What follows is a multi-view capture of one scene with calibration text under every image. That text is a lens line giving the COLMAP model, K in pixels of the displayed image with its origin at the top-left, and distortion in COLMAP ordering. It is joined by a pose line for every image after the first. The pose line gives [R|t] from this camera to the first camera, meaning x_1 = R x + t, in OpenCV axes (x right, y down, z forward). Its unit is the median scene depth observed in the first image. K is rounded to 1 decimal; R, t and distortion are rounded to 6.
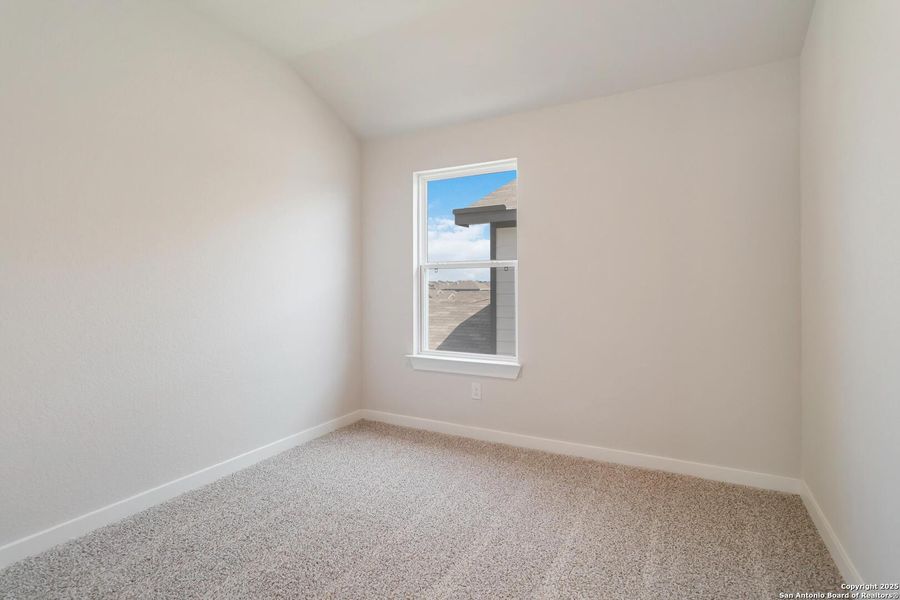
lens RADIAL K [[428.7, 0, 454.5], [0, 428.7, 290.0], [0, 0, 1]] dist [0.000824, -0.000083]
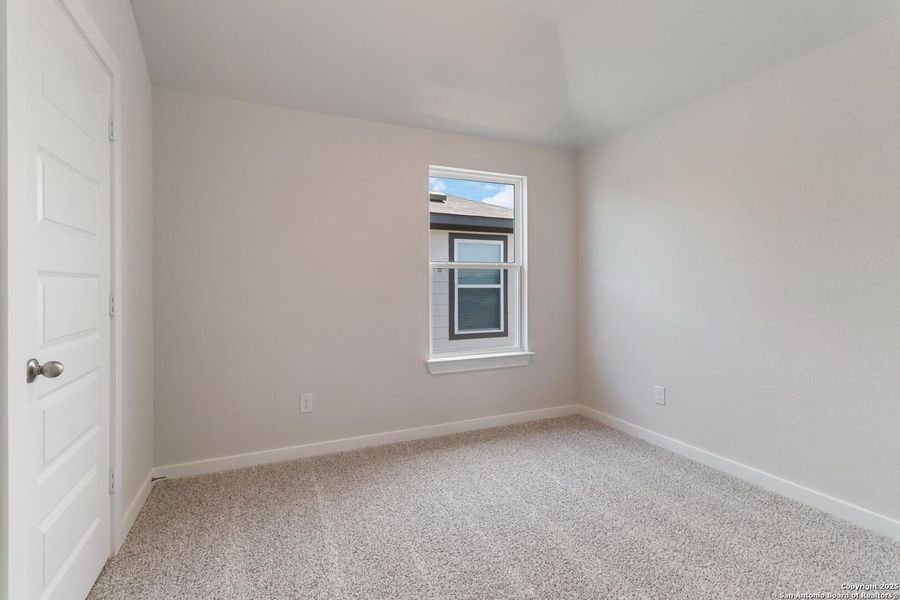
lens RADIAL K [[422.2, 0, 454.6], [0, 422.2, 282.6], [0, 0, 1]] dist [0.001512, 0.001080]
pose [[0.651393, 0.000730, 0.758740, -0.771628], [0.009930, 0.999906, -0.009487, -0.009041], [-0.758676, 0.013714, 0.651324, 0.347162]]
